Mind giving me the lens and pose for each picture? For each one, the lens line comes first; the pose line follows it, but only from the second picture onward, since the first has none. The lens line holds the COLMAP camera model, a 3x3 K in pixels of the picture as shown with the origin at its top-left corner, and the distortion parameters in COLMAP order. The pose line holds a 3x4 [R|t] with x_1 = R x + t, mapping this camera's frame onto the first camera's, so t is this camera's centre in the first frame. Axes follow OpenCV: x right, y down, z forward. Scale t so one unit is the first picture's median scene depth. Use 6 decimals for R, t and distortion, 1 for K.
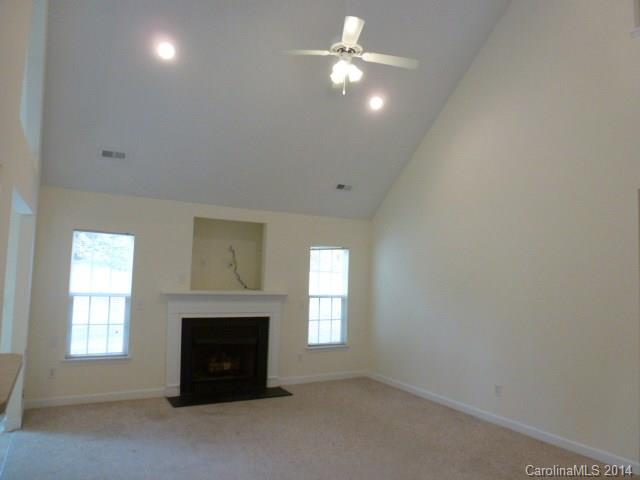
lens RADIAL K [[461.8, 0, 321.6], [0, 461.8, 240.9], [0, 0, 1]] dist [-0.058640, 0.027221]
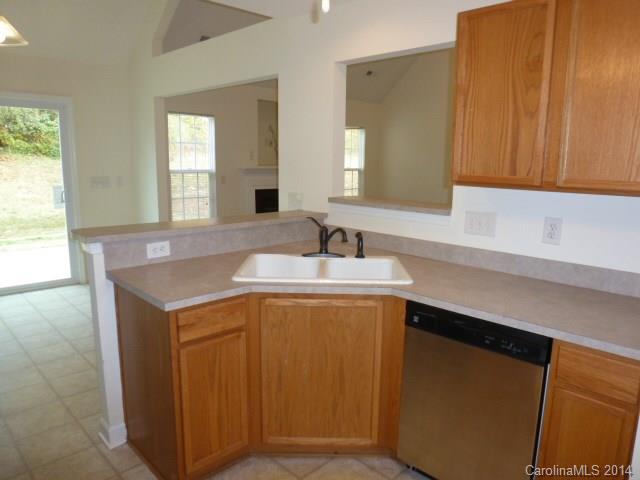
lens RADIAL K [[461.8, 0, 326.1], [0, 461.8, 243.1], [0, 0, 1]] dist [-0.058640, 0.027221]
pose [[0.964847, -0.068843, 0.253636, -0.436312], [0.002574, 0.967511, 0.252817, 0.004244], [-0.262800, -0.243277, 0.933677, -0.165328]]
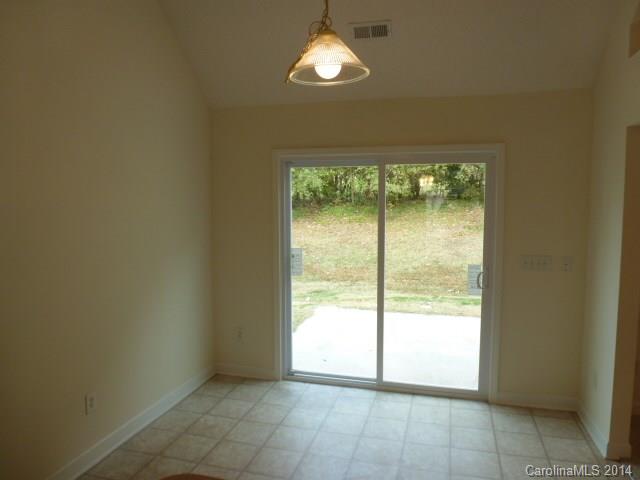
lens RADIAL K [[461.8, 0, 319.7], [0, 461.8, 239.5], [0, 0, 1]] dist [-0.058640, 0.027221]
pose [[0.700053, 0.018939, -0.713839, -0.397266], [0.076318, 0.991939, 0.101161, -0.000694], [0.710001, -0.125297, 0.692965, 0.202959]]
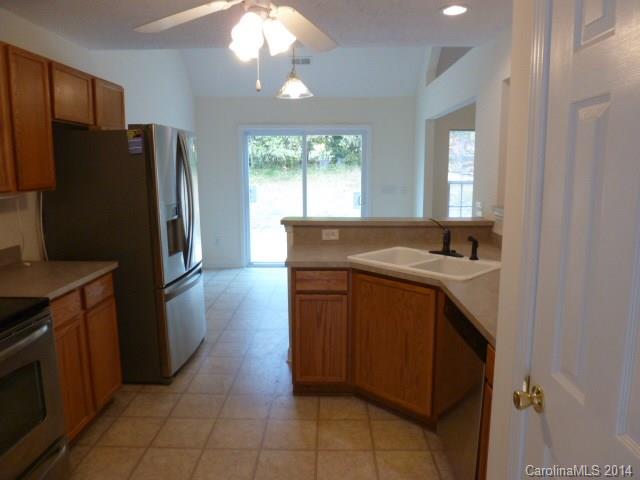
lens RADIAL K [[461.8, 0, 321.3], [0, 461.8, 240.0], [0, 0, 1]] dist [-0.058640, 0.027221]
pose [[0.858579, 0.037773, -0.511288, -0.180271], [0.069297, 0.979580, 0.188736, 0.008147], [0.507977, -0.197475, 0.838429, -0.247549]]
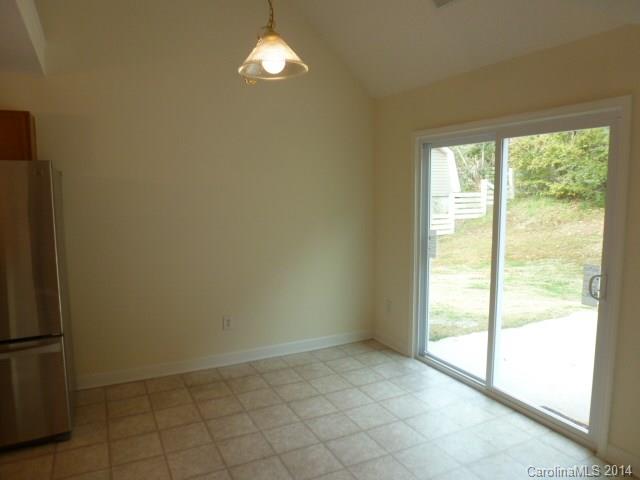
lens RADIAL K [[461.8, 0, 322.5], [0, 461.8, 239.6], [0, 0, 1]] dist [-0.058640, 0.027221]
pose [[-0.050275, 0.069543, -0.996311, -0.219264], [0.068005, 0.995496, 0.066055, 0.038955], [0.996417, -0.064433, -0.054777, 0.541581]]
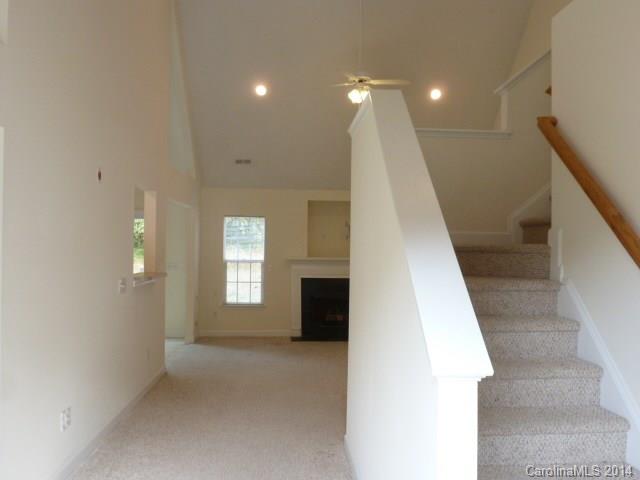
lens RADIAL K [[557.2, 0, 320.4], [0, 557.2, 234.9], [0, 0, 1]] dist [0.061153, 0.004215]
pose [[0.898428, -0.035296, -0.437700, 0.454188], [0.052094, 0.998292, 0.026427, 0.004630], [0.436020, -0.046545, 0.898732, -0.414582]]
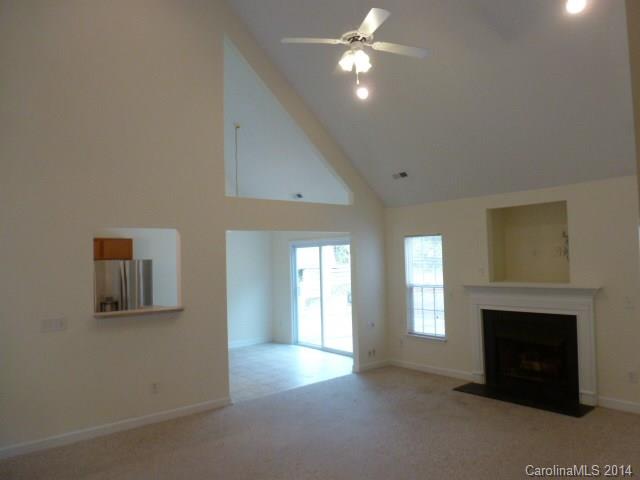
lens RADIAL K [[461.8, 0, 320.7], [0, 461.8, 238.9], [0, 0, 1]] dist [-0.058640, 0.027221]
pose [[0.170201, -0.087993, -0.981473, 0.662277], [0.097117, 0.992654, -0.072154, 0.050199], [0.980612, -0.083037, 0.177496, 0.476613]]
